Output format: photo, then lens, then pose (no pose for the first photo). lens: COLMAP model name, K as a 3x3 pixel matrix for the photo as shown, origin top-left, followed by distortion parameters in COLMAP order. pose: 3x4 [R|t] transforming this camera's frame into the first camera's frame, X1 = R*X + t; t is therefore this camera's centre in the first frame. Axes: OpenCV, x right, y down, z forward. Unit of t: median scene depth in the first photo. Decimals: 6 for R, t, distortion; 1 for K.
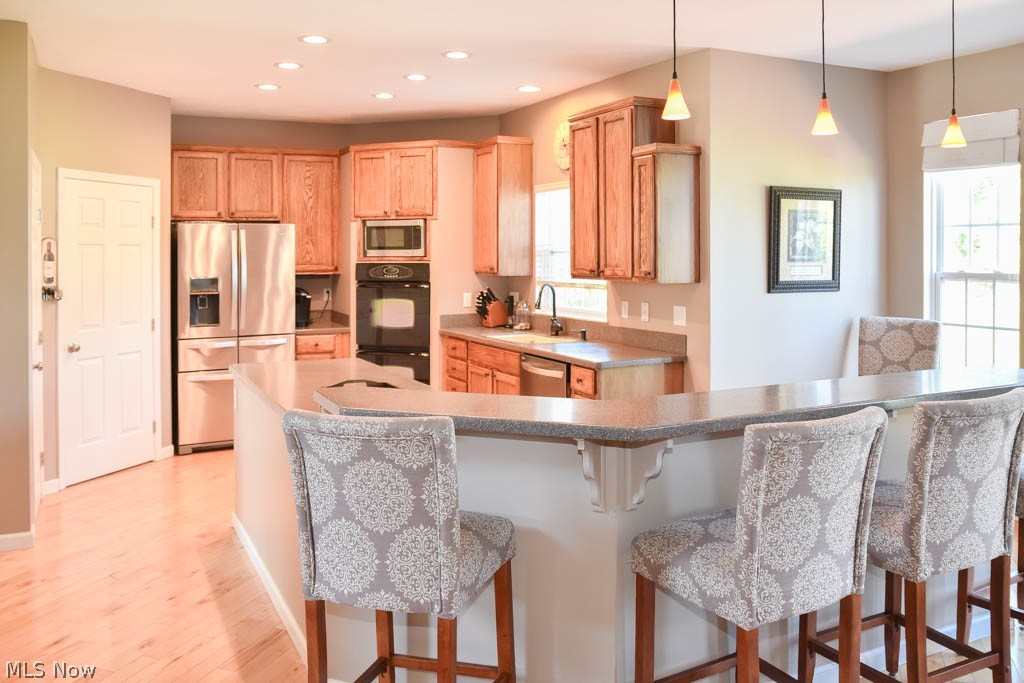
lens RADIAL K [[841.5, 0, 518.8], [0, 841.5, 317.3], [0, 0, 1]] dist [-0.103517, 0.067518]
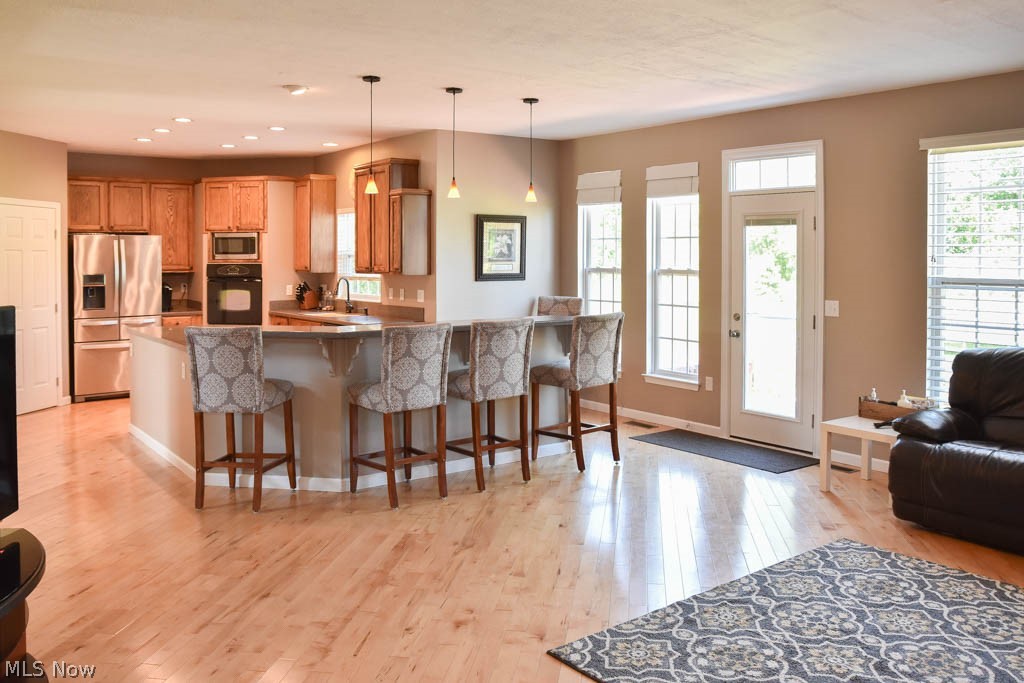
lens RADIAL K [[841.5, 0, 521.3], [0, 841.5, 289.0], [0, 0, 1]] dist [-0.103517, 0.067518]
pose [[0.983227, -0.006732, 0.182260, 0.084377], [0.013488, 0.999266, -0.035855, 0.041961], [-0.181885, 0.037712, 0.982596, -0.564518]]
